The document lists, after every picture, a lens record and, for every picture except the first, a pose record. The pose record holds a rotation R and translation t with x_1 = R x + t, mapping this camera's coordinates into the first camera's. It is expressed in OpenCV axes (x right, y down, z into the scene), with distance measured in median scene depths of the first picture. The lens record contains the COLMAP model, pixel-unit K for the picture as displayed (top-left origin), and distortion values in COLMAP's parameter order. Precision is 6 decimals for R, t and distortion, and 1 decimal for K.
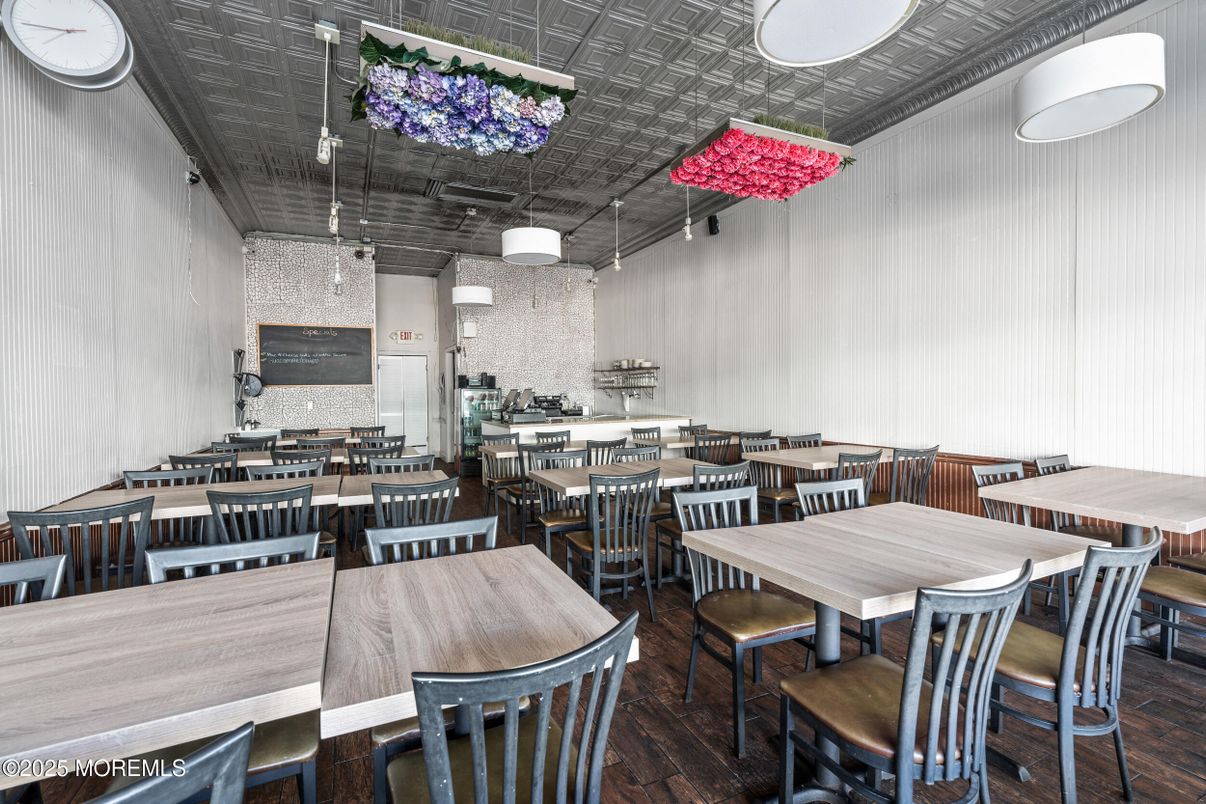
lens RADIAL K [[538.5, 0, 604.8], [0, 538.5, 398.0], [0, 0, 1]] dist [-0.005711, 0.001195]
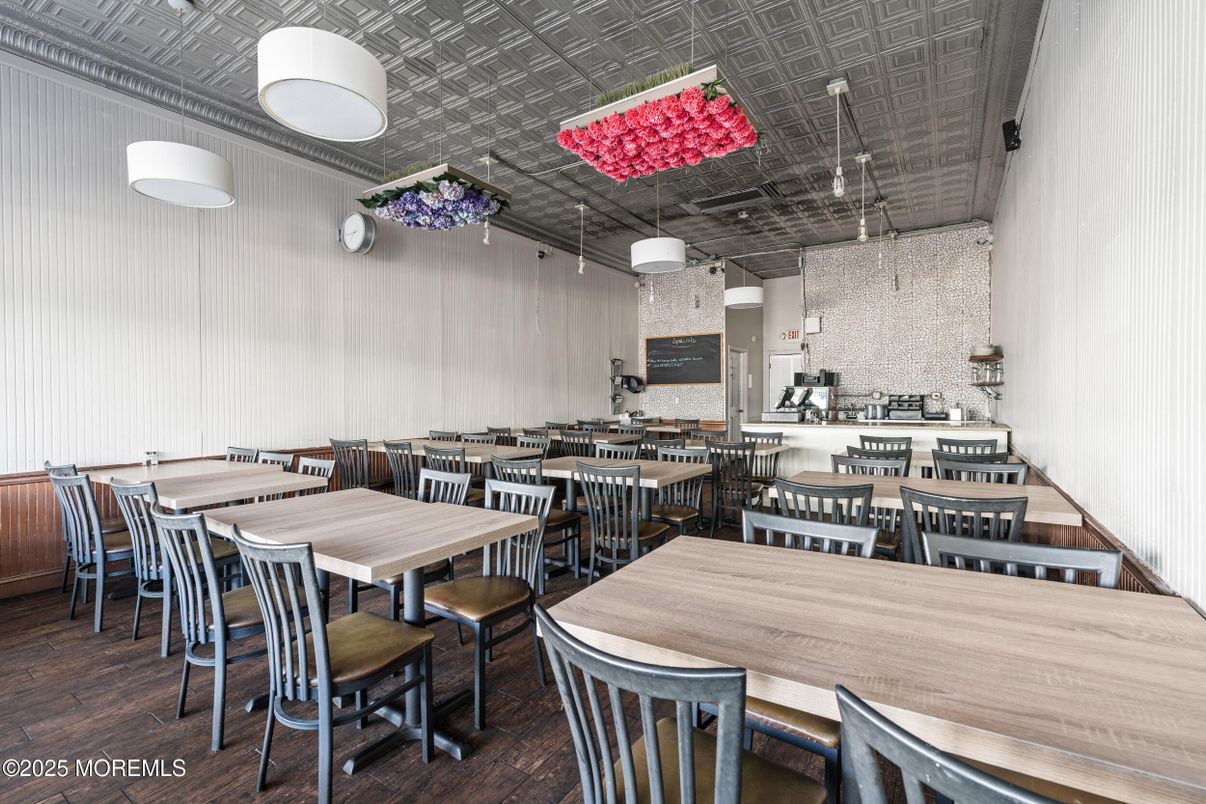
lens RADIAL K [[538.5, 0, 600.8], [0, 538.5, 400.1], [0, 0, 1]] dist [-0.005711, 0.001195]
pose [[0.517214, 0.020972, -0.855599, 0.433865], [-0.011054, 0.999780, 0.017823, -0.006123], [0.855785, 0.000239, 0.517332, 0.203759]]
